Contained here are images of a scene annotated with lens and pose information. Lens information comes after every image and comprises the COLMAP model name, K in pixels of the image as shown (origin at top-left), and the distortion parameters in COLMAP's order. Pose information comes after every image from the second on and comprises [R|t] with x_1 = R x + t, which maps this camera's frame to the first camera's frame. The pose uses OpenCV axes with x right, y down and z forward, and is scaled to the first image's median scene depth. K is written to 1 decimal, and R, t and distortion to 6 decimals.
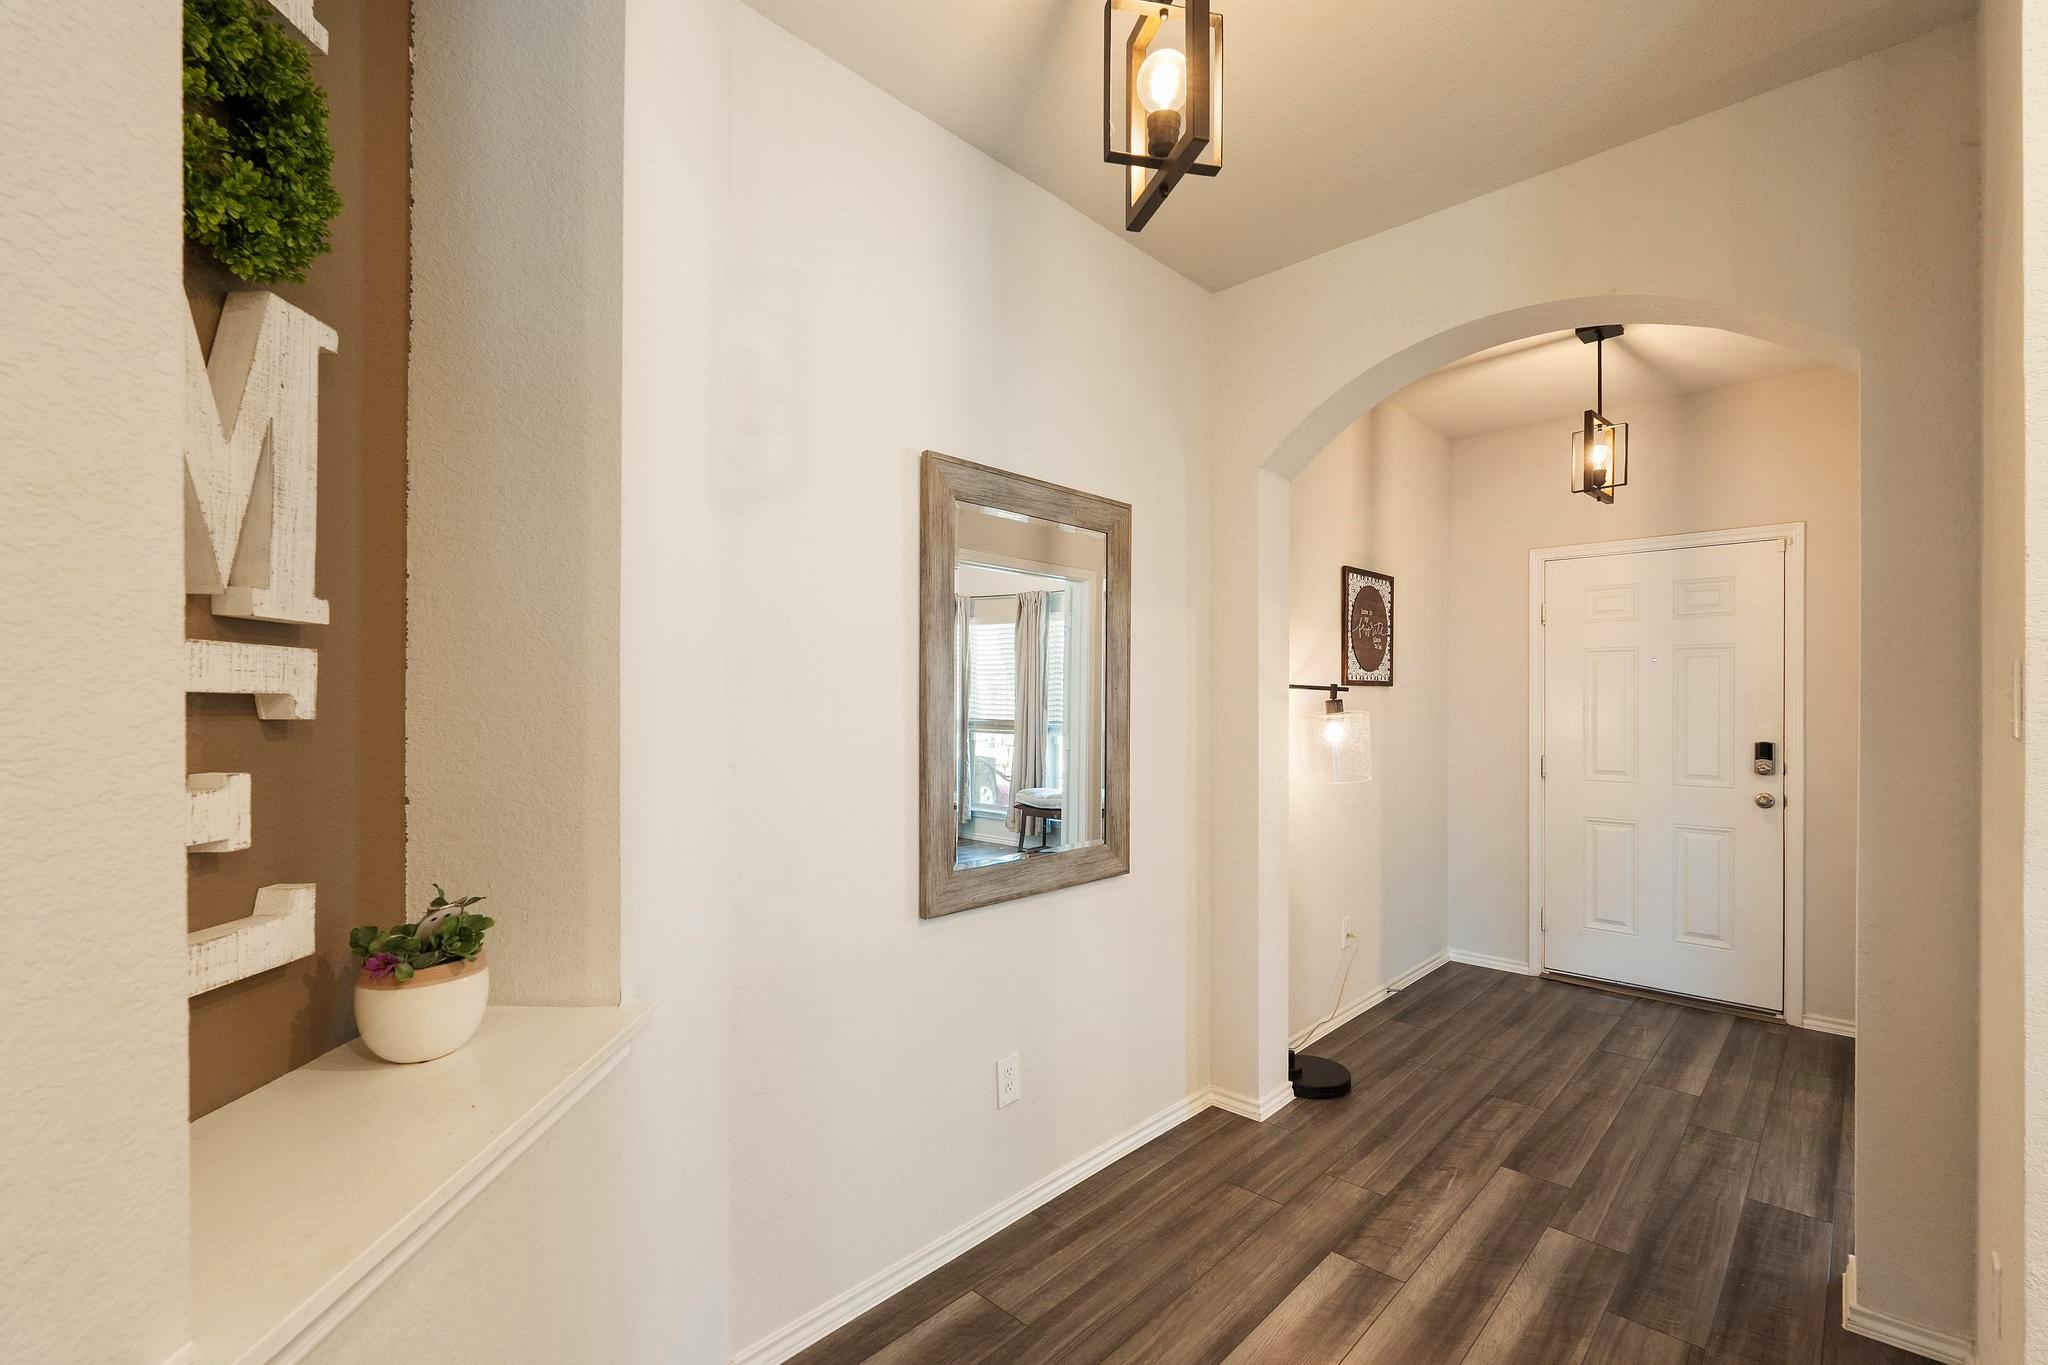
lens RADIAL K [[895.2, 0, 1021.7], [0, 895.2, 696.9], [0, 0, 1]] dist [-0.006946, 0.001575]
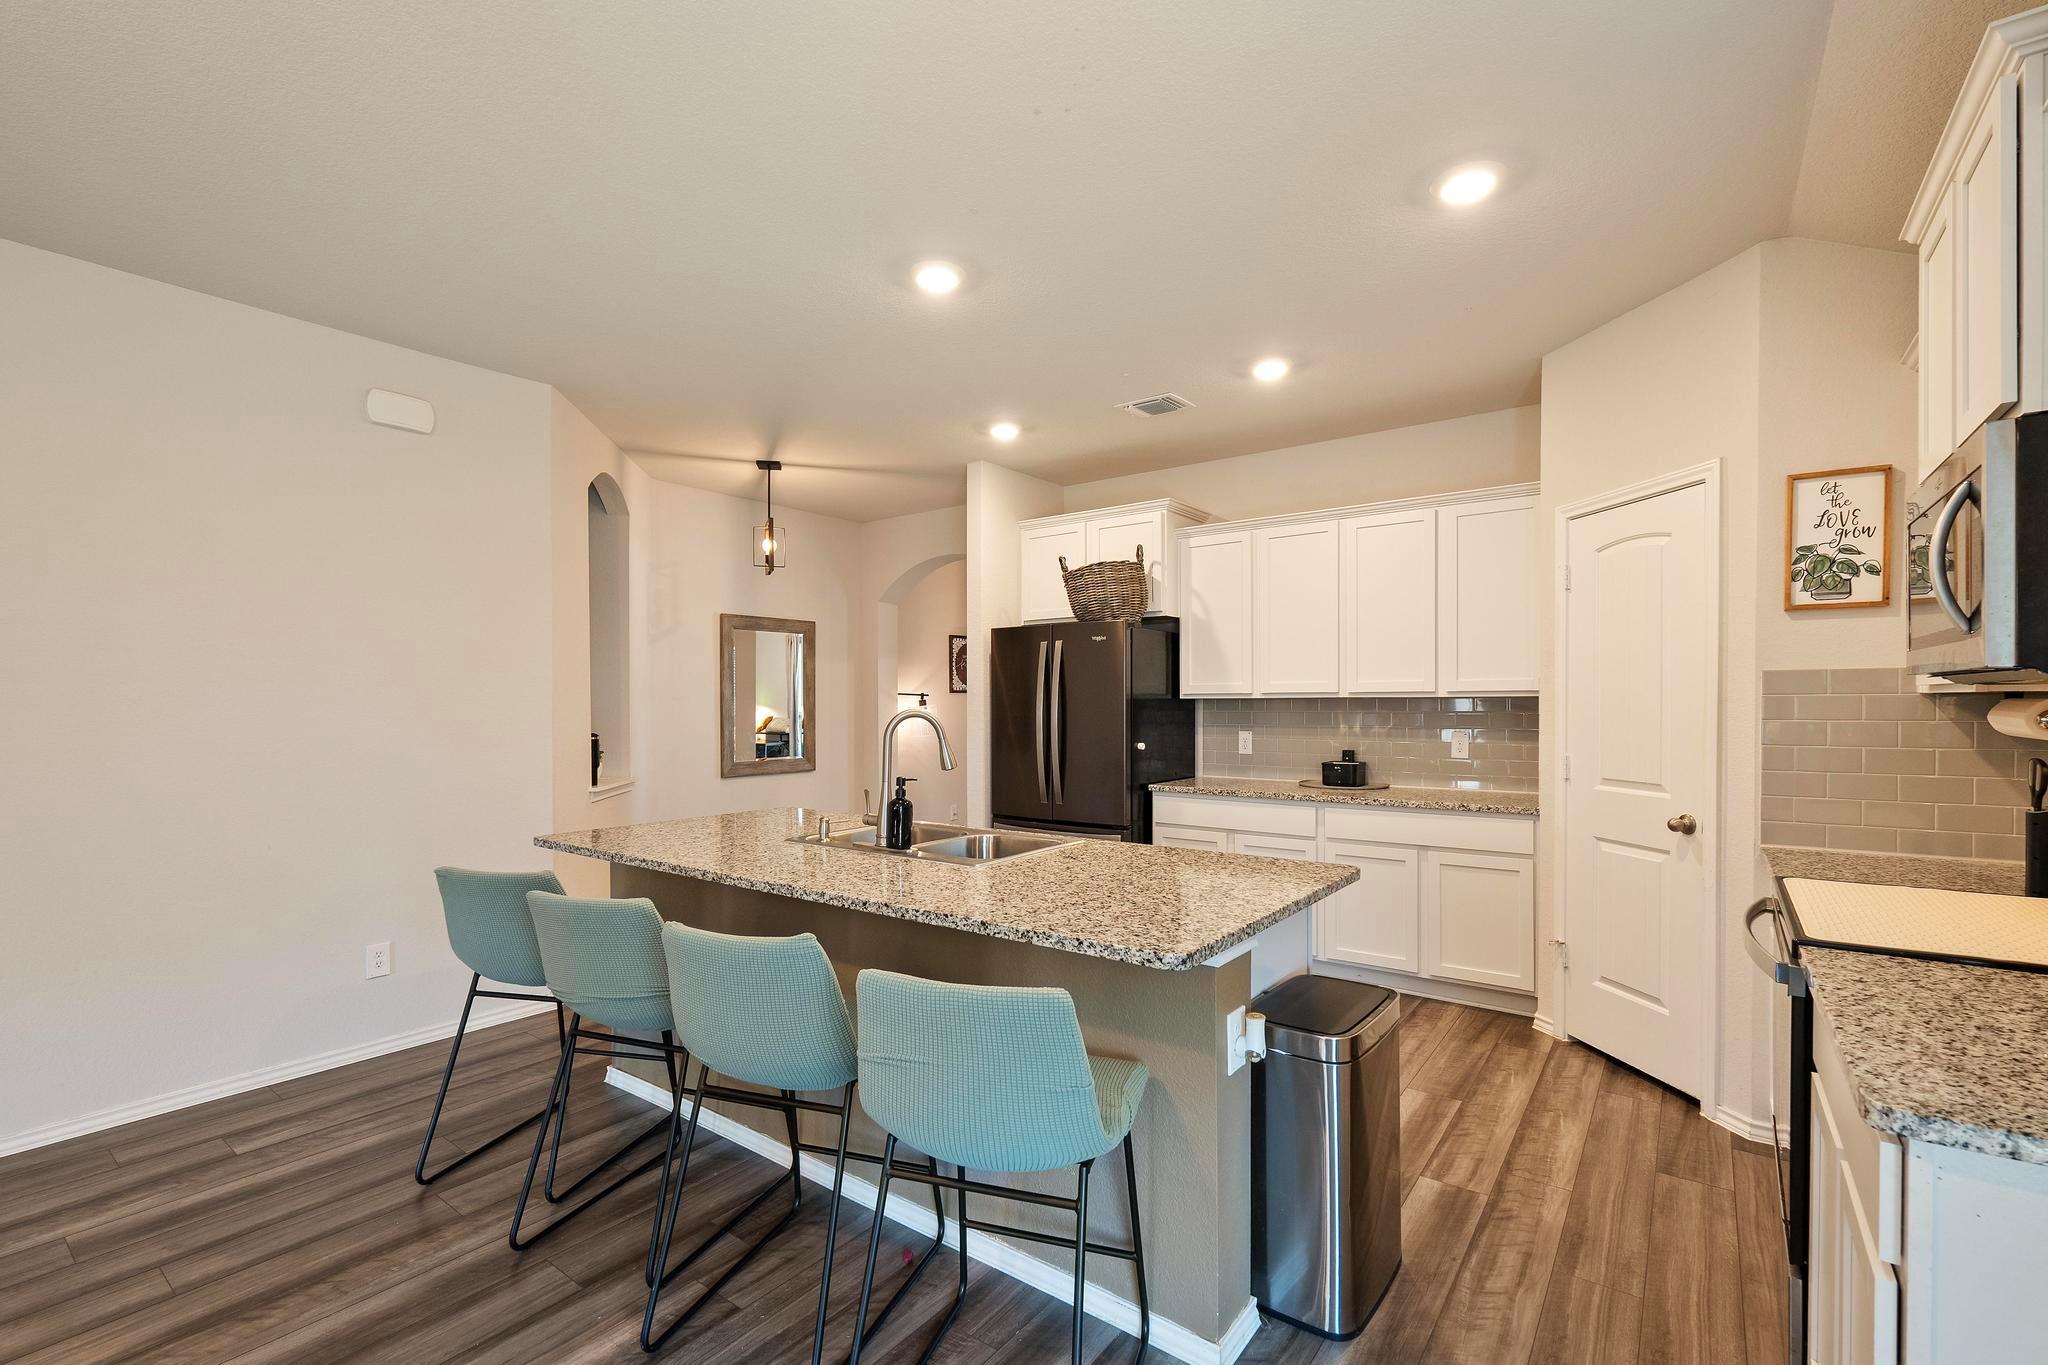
lens RADIAL K [[895.2, 0, 1038.0], [0, 895.2, 701.9], [0, 0, 1]] dist [-0.006946, 0.001575]
pose [[0.991171, -0.007755, 0.132361, 0.395313], [0.006871, 0.999951, 0.007133, -0.006390], [-0.132410, -0.006161, 0.991176, -1.506664]]
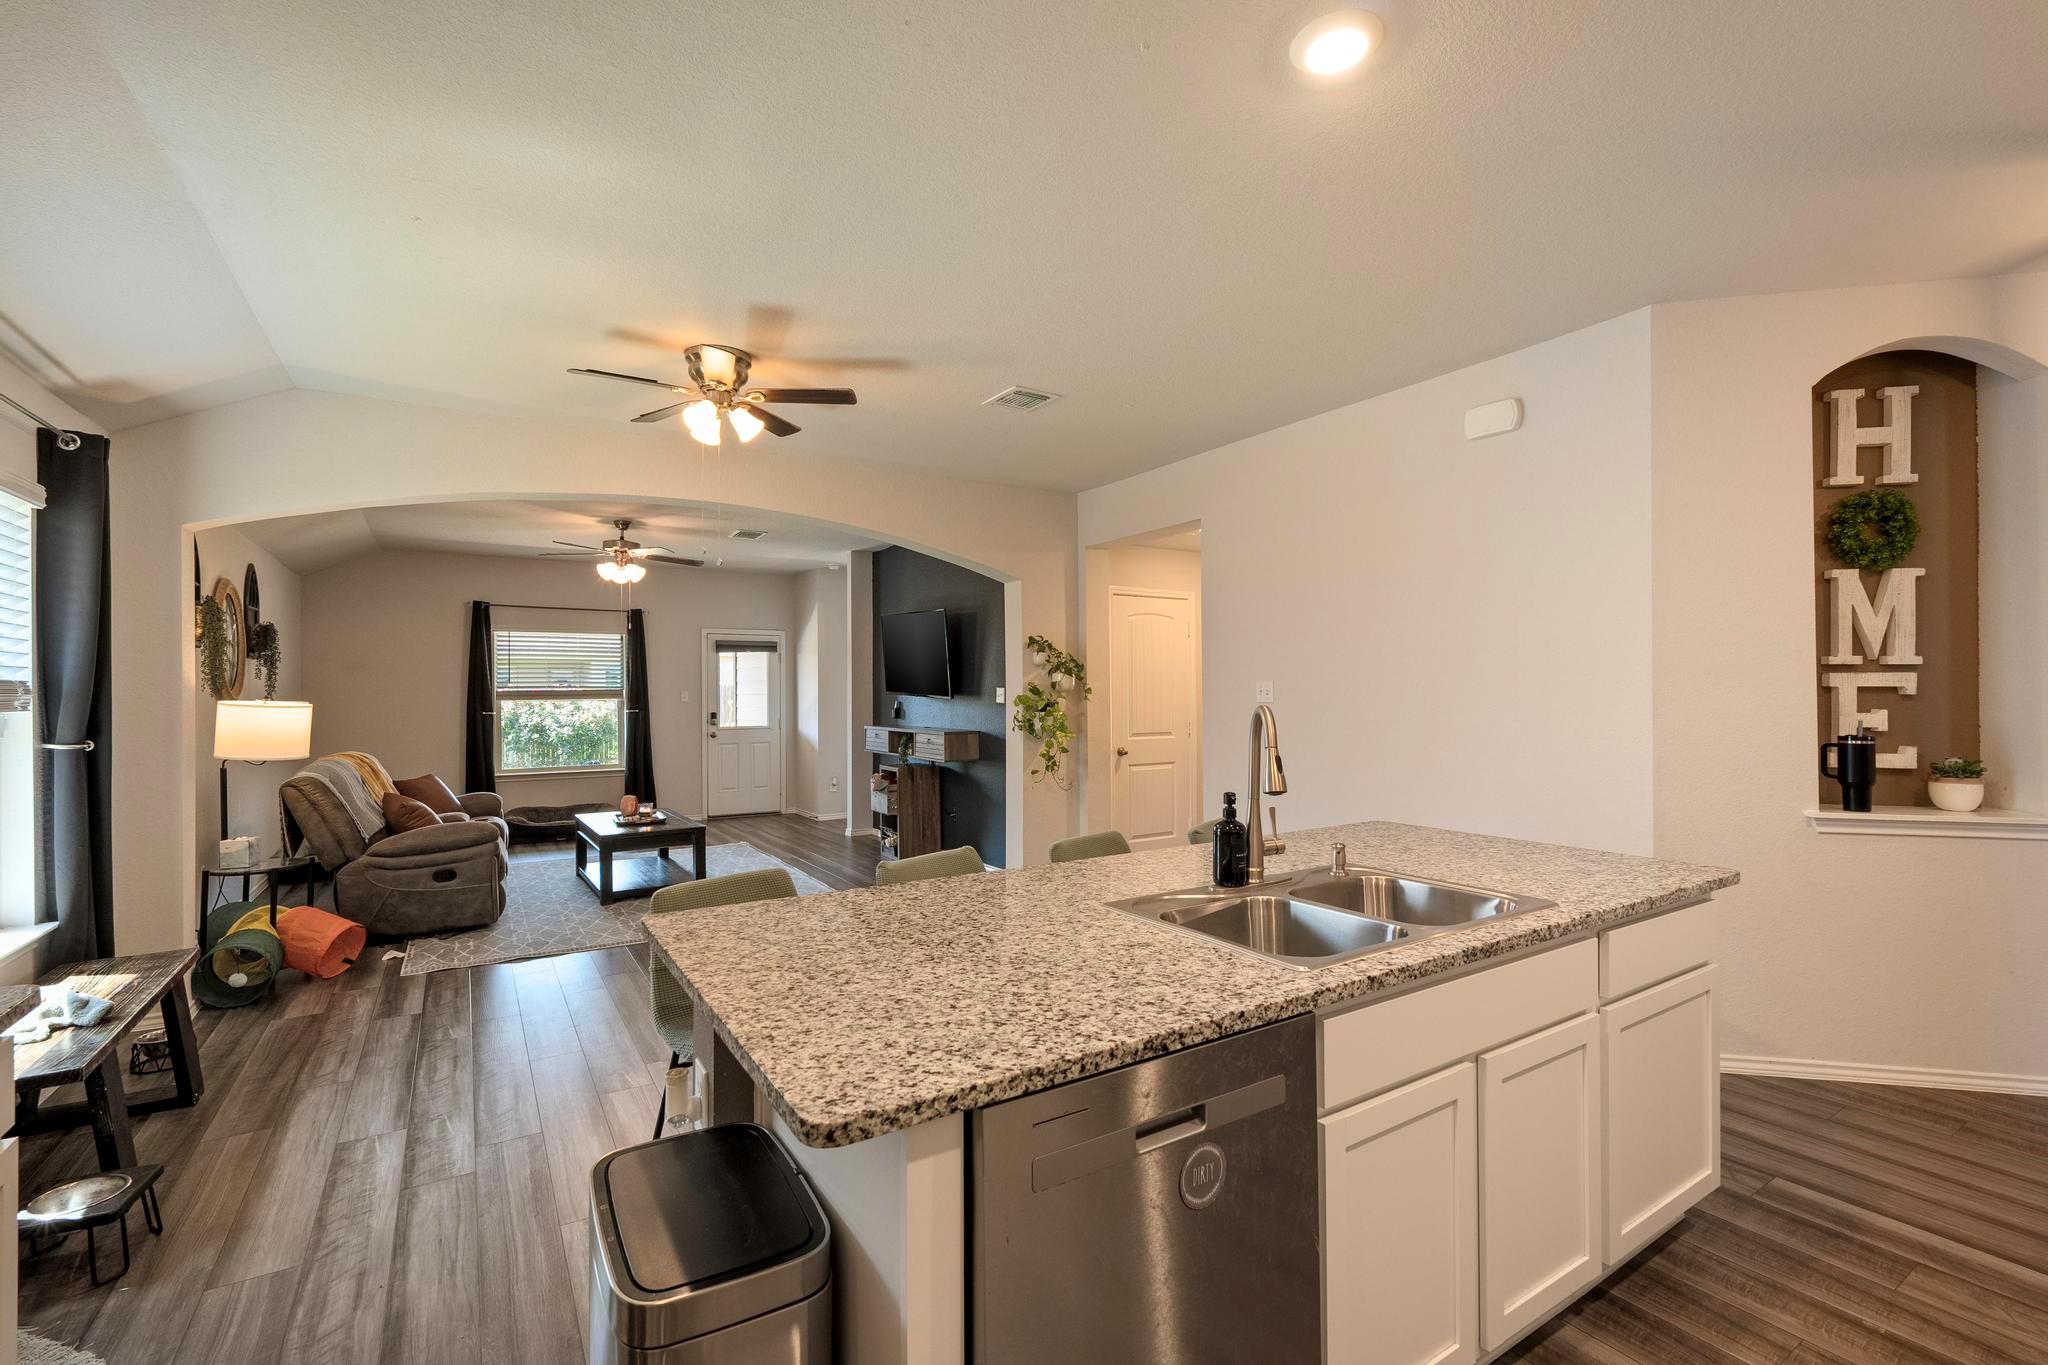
lens RADIAL K [[895.2, 0, 1024.3], [0, 895.2, 682.7], [0, 0, 1]] dist [-0.006946, 0.001575]
pose [[-0.248500, -0.011425, -0.968565, 1.145569], [0.009921, 0.999848, -0.014340, -0.000965], [0.968581, -0.013173, -0.248349, -0.480467]]
